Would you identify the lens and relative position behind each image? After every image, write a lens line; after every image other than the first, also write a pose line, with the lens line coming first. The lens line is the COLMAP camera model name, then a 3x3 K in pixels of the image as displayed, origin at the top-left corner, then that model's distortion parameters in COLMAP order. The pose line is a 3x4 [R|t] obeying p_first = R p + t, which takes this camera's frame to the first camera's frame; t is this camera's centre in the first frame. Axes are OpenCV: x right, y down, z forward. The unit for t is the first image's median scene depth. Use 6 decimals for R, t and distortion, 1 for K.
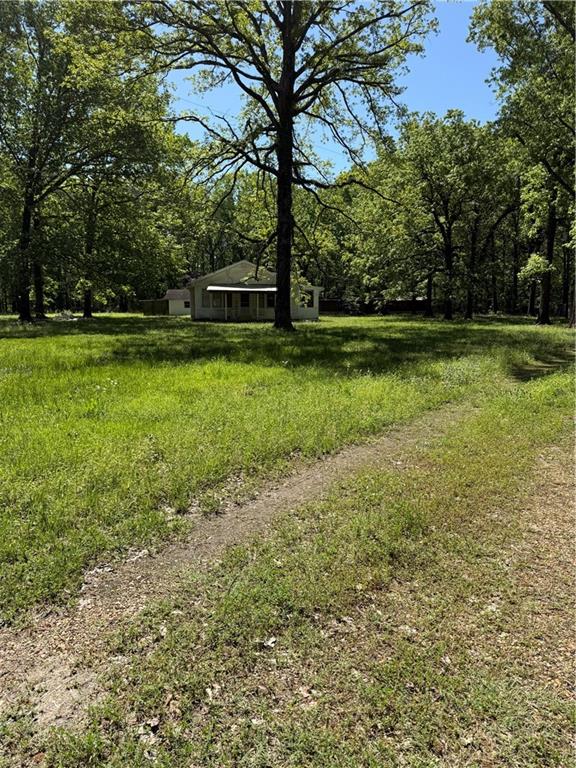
lens RADIAL K [[541.3, 0, 288.5], [0, 541.3, 386.6], [0, 0, 1]] dist [0.059739, -0.051569]
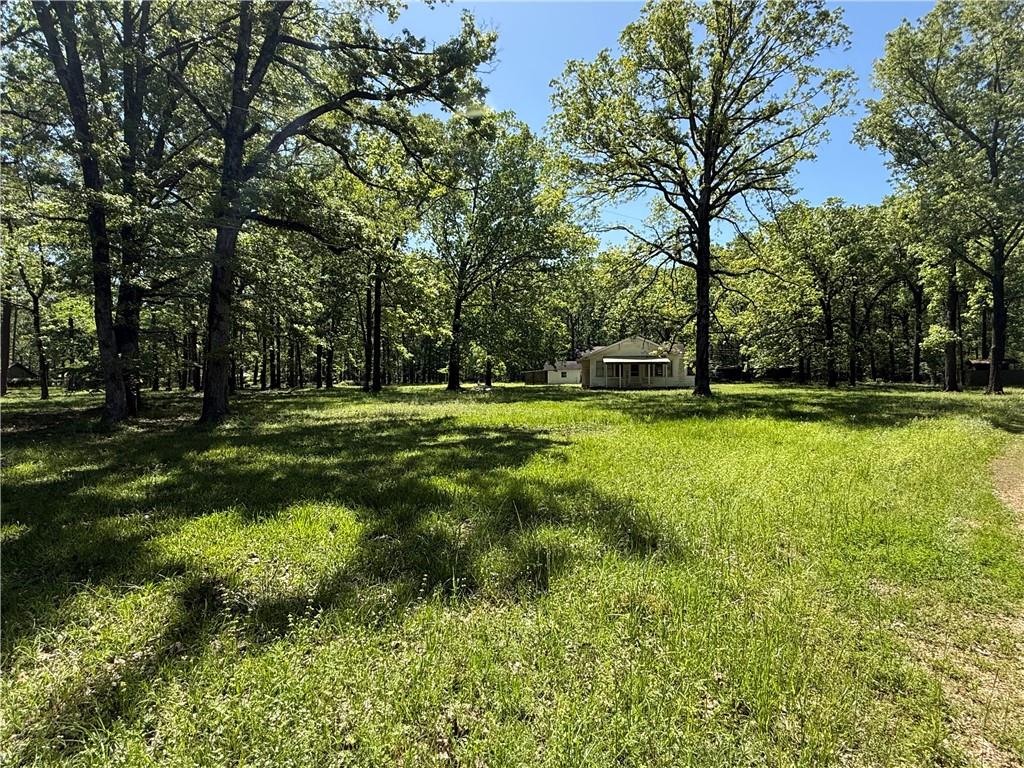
lens RADIAL K [[534.1, 0, 510.8], [0, 534.1, 386.7], [0, 0, 1]] dist [0.023926, 0.000802]
pose [[0.982291, -0.005410, -0.187285, -0.228143], [-0.017846, 0.992337, -0.122268, 0.024583], [0.186512, 0.123445, 0.974666, -0.218913]]
